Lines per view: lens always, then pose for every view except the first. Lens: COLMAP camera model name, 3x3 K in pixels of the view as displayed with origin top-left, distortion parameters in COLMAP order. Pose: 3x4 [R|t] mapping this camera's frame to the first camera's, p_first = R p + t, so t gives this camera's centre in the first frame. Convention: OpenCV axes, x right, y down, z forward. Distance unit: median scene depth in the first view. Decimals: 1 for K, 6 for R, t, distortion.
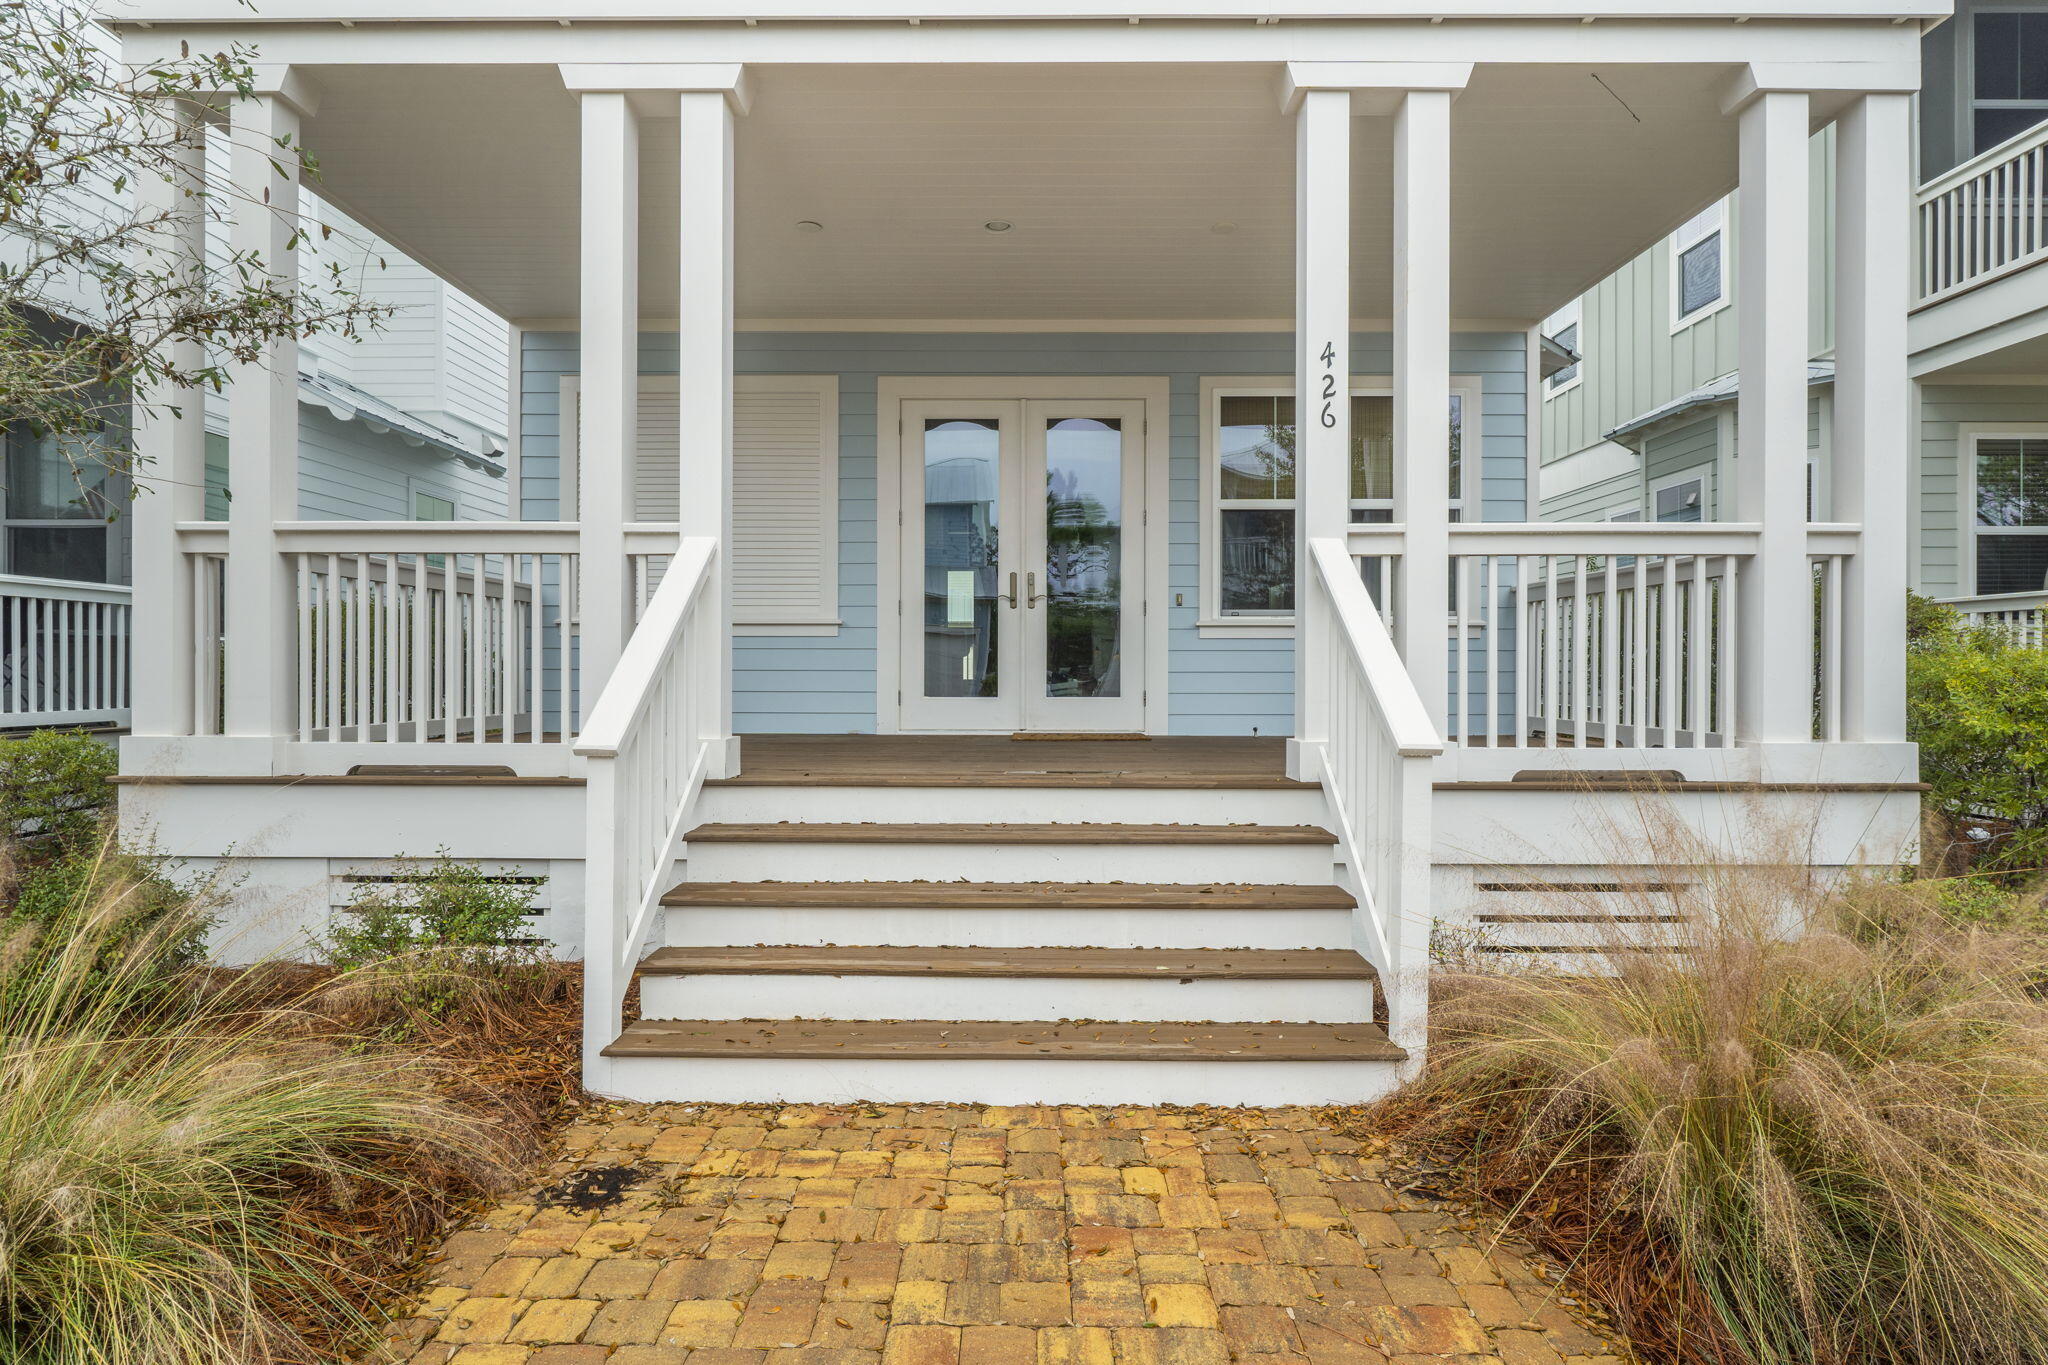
lens RADIAL K [[1081.9, 0, 1026.3], [0, 1081.9, 674.1], [0, 0, 1]] dist [-0.001151, -0.000059]
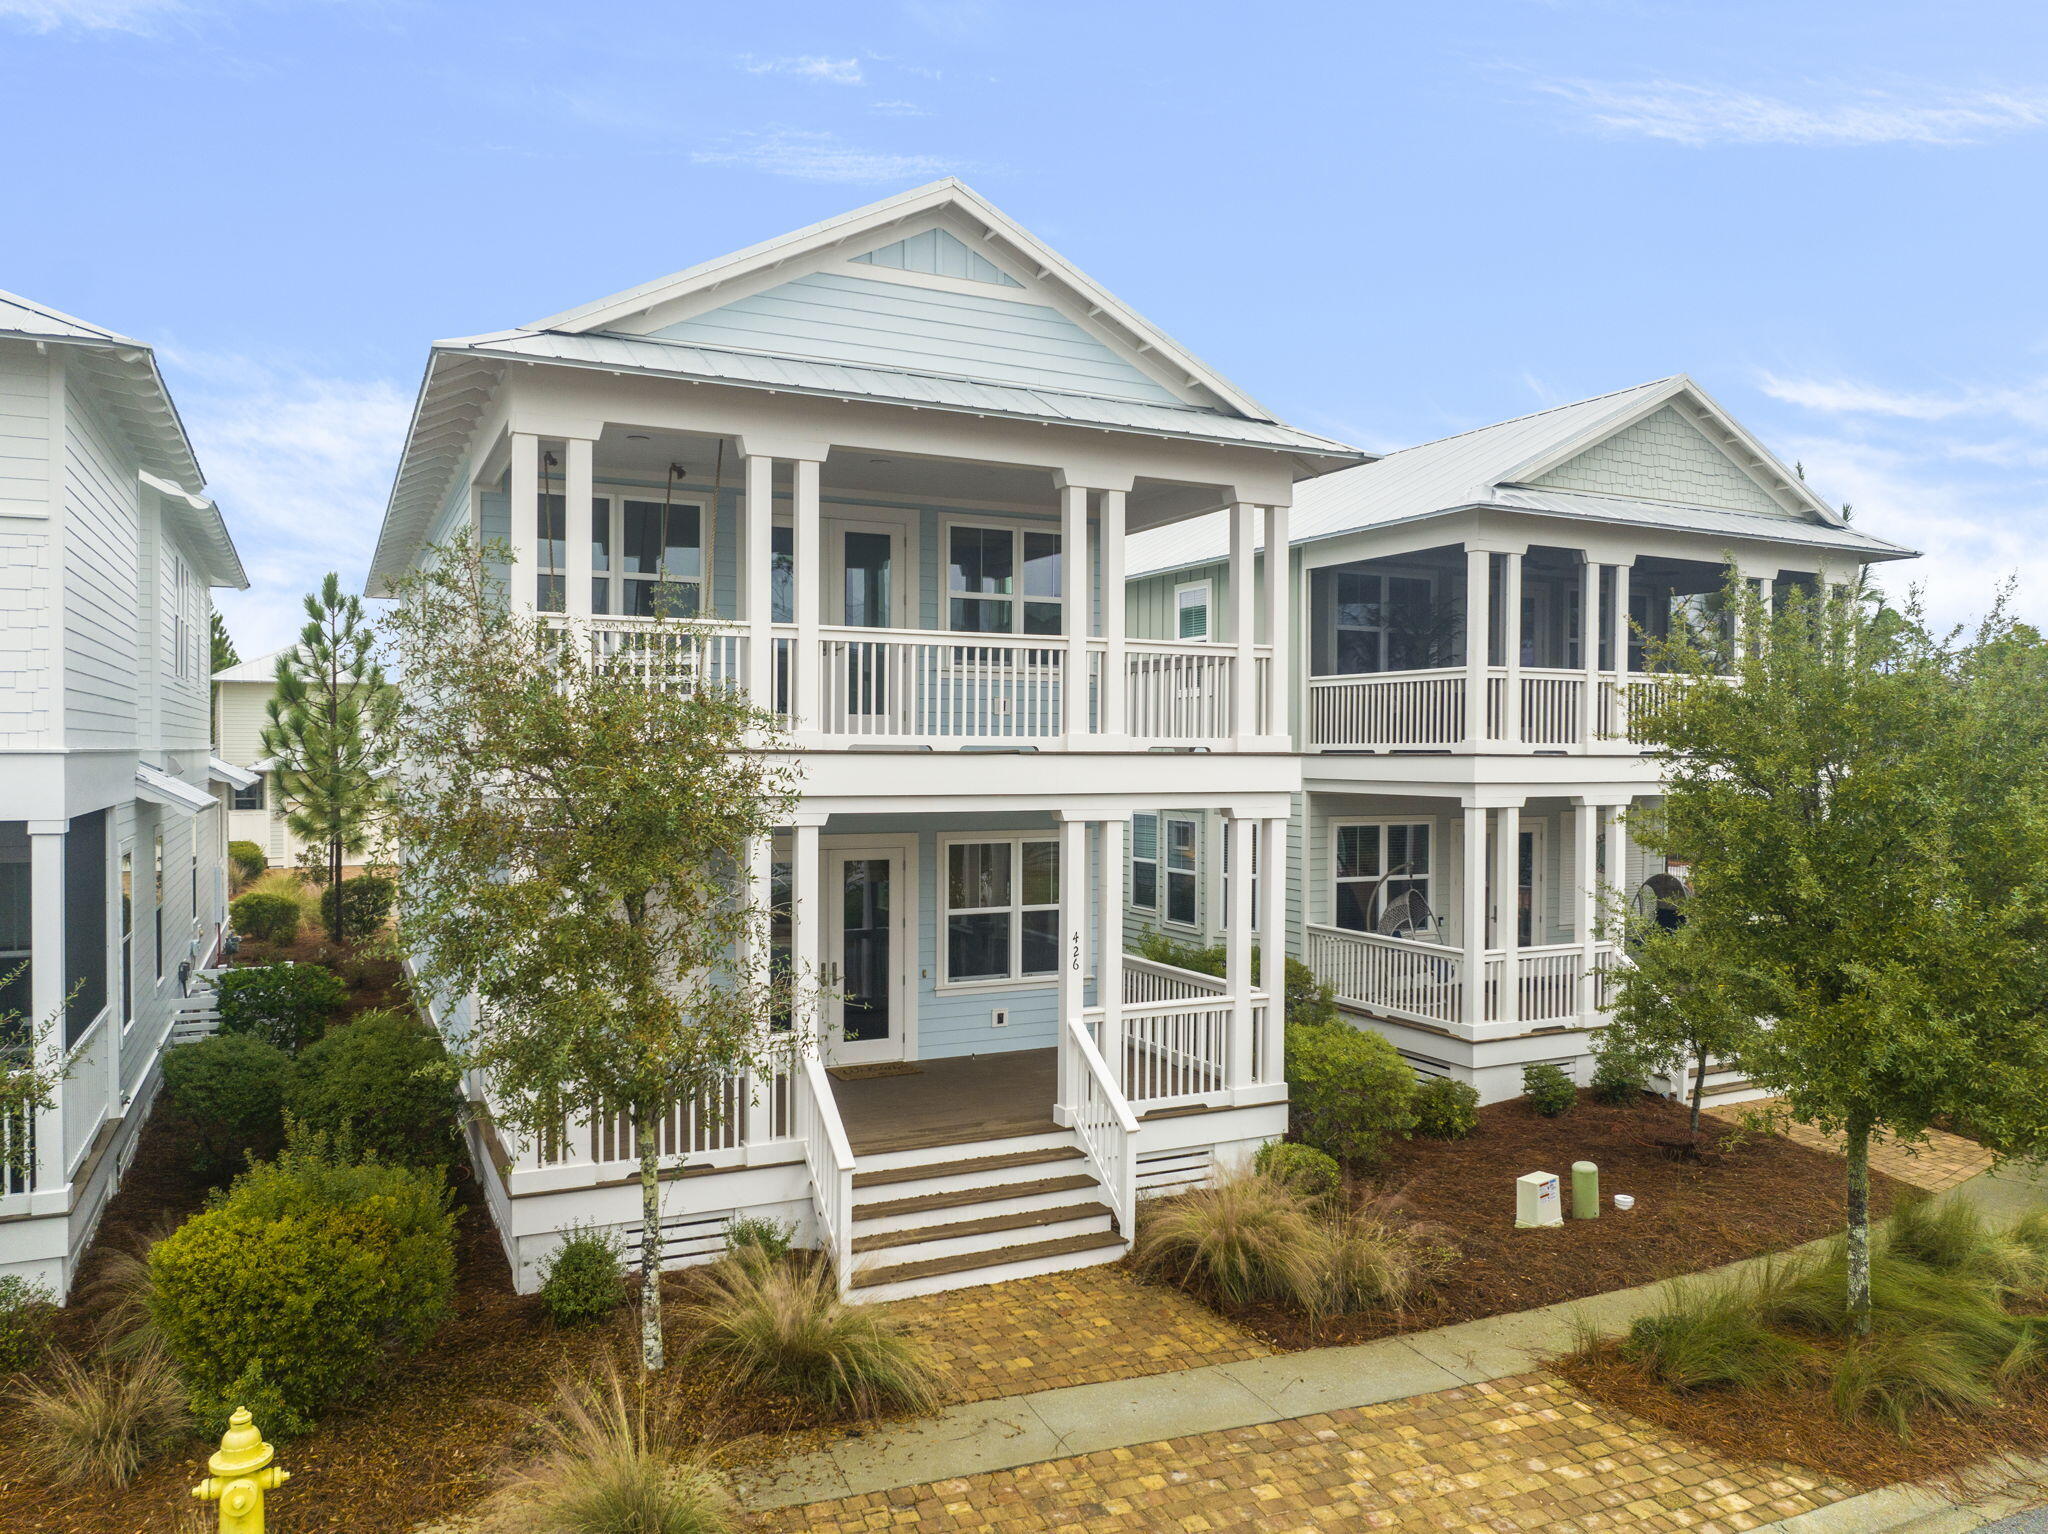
lens RADIAL K [[1460.6, 0, 1024.0], [0, 1460.6, 767.0], [0, 0, 1]] dist [-0.031130, -0.005169]
pose [[0.893478, -0.004358, 0.449086, -1.526983], [-0.001911, 0.999907, 0.013506, -0.893044], [-0.449103, -0.012925, 0.893386, -2.148869]]
